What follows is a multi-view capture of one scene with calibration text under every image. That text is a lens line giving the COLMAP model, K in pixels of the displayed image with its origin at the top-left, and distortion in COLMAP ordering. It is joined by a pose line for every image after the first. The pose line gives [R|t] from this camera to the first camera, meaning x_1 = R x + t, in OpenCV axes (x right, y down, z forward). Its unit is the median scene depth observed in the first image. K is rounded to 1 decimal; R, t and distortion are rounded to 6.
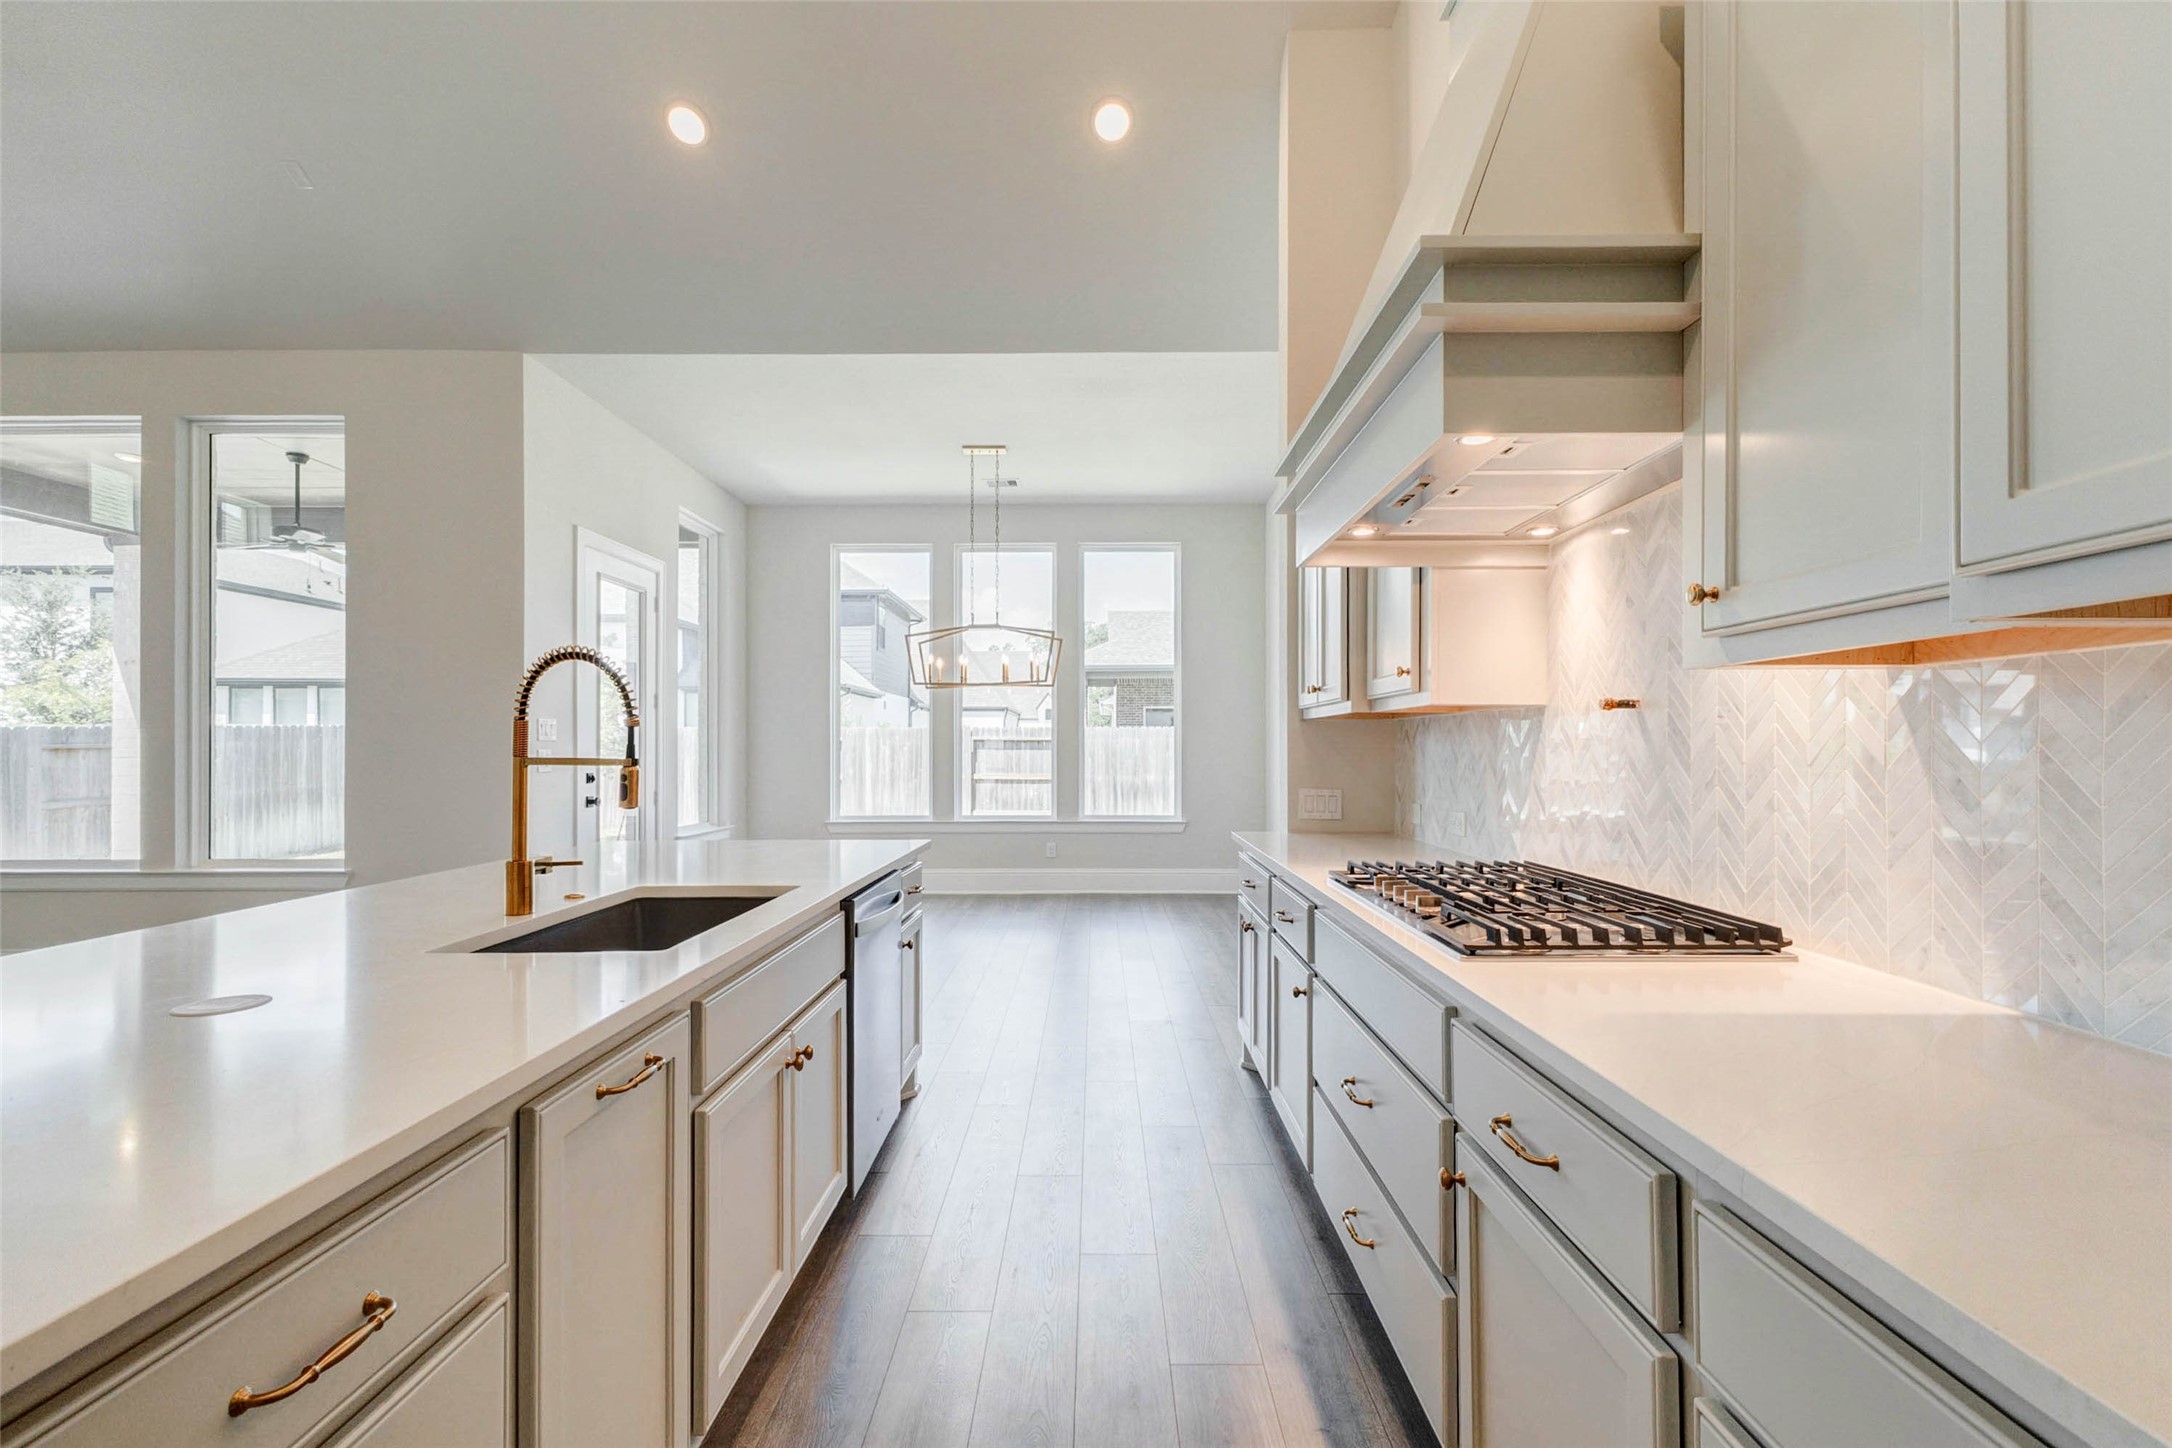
lens RADIAL K [[951.7, 0, 1094.0], [0, 951.7, 746.0], [0, 0, 1]] dist [0.010251, -0.004118]
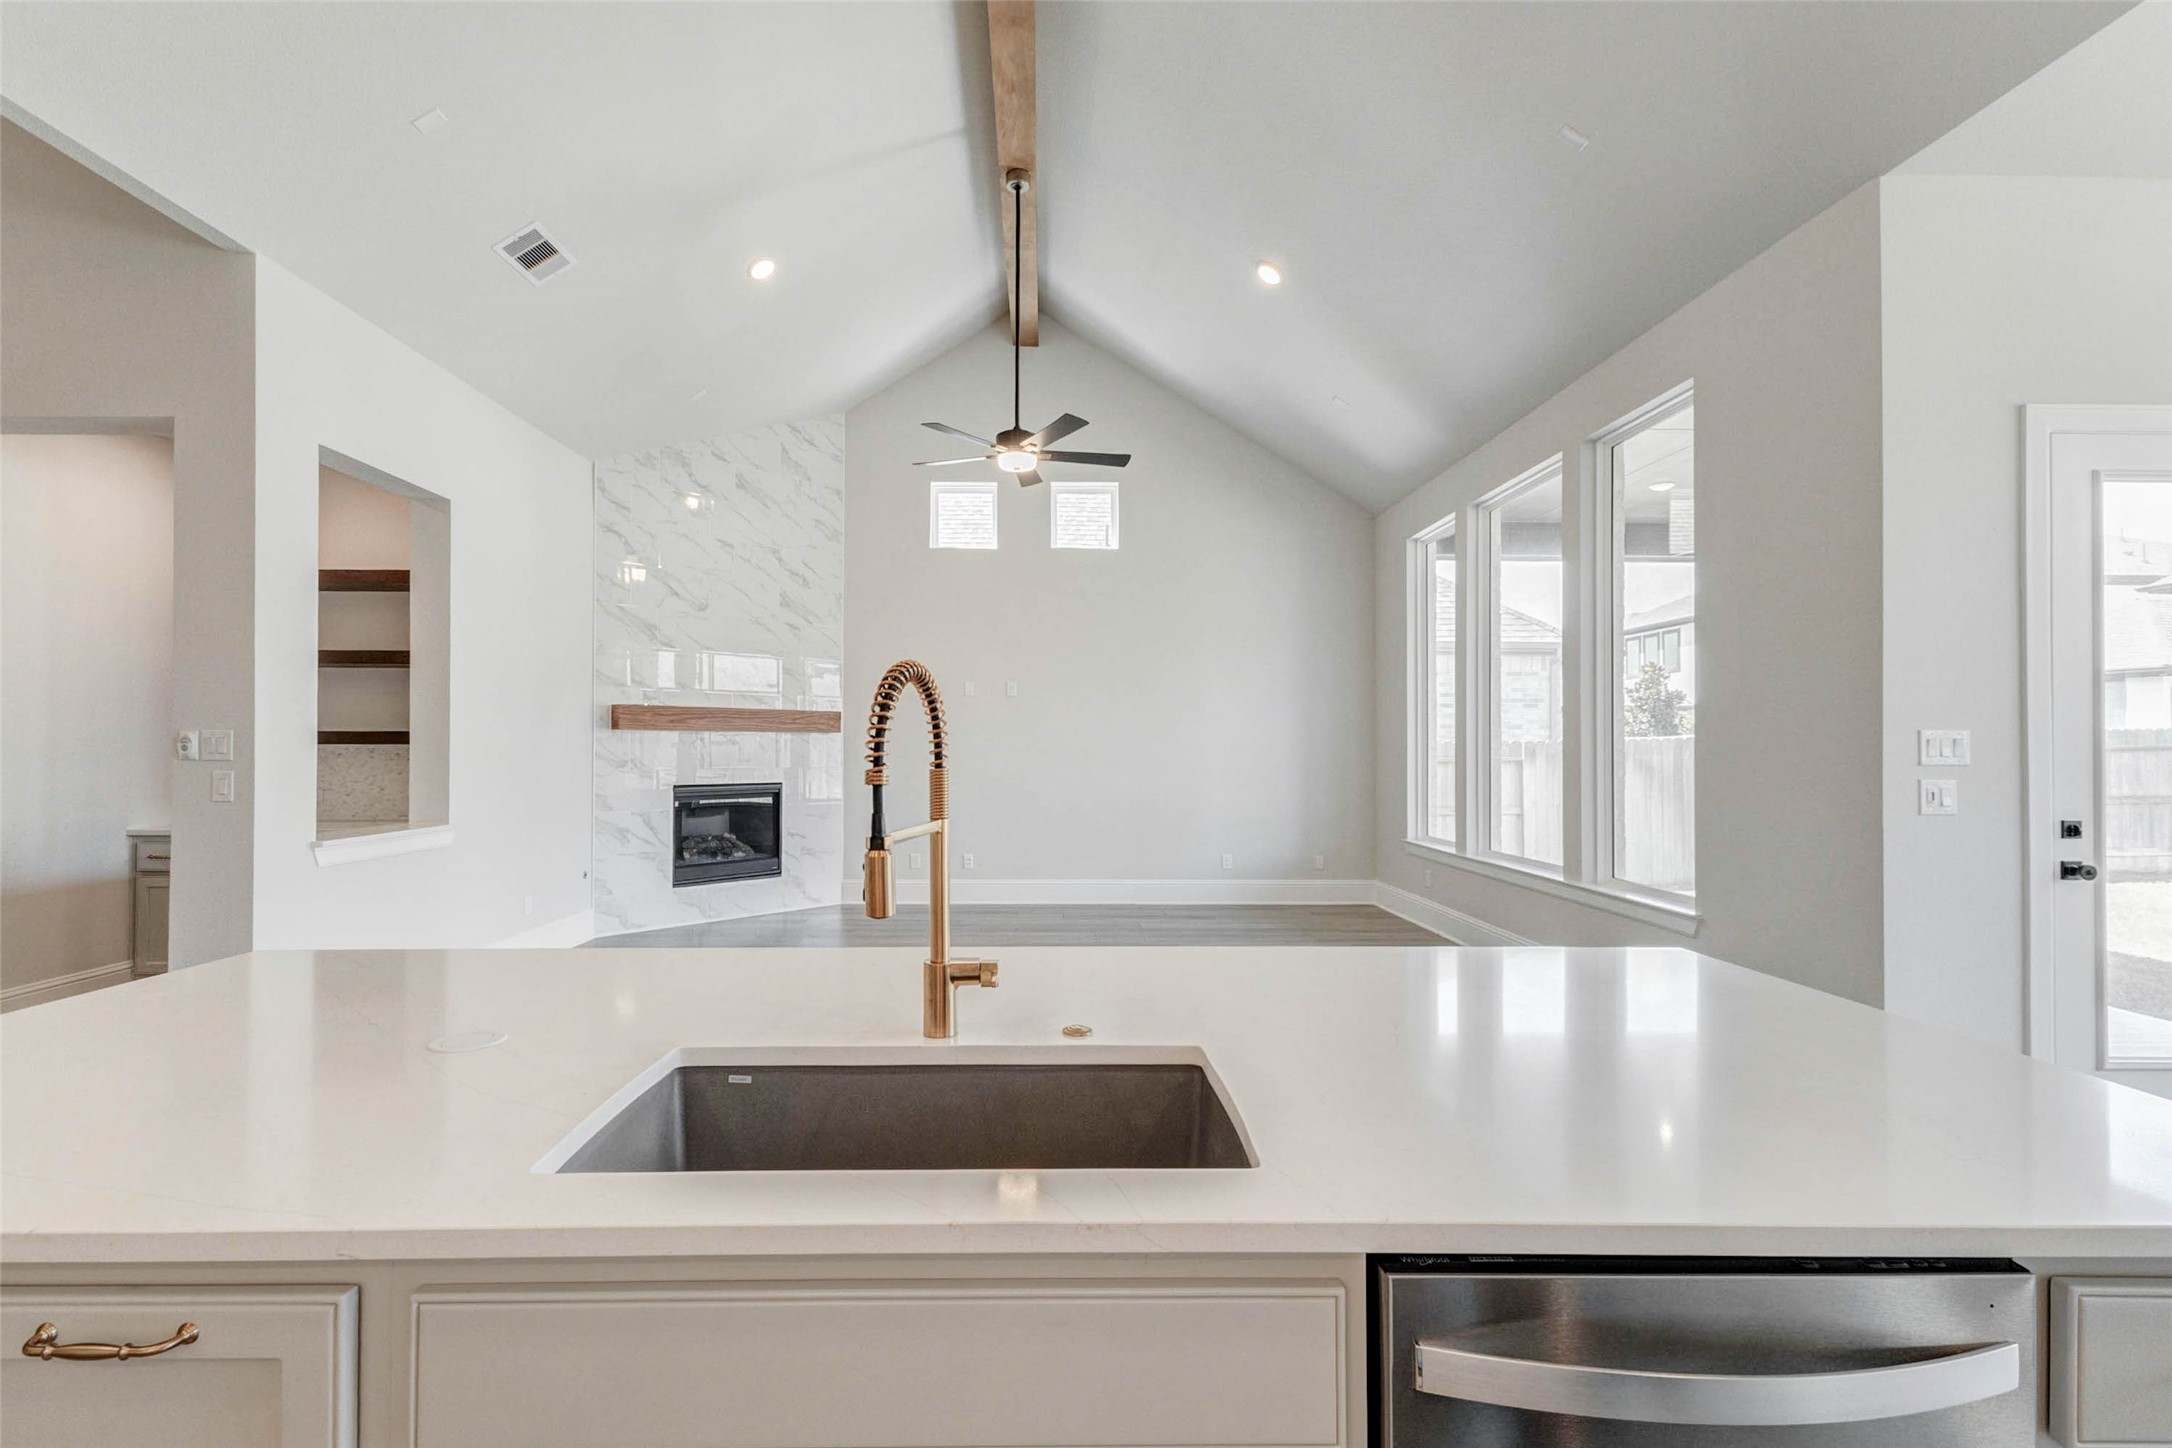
lens RADIAL K [[951.7, 0, 1044.7], [0, 951.7, 735.0], [0, 0, 1]] dist [0.010251, -0.004118]
pose [[0.011317, -0.009079, -0.999895, 0.055152], [-0.003640, 0.999952, -0.009121, -0.018046], [0.999929, 0.003743, 0.011283, 0.404361]]
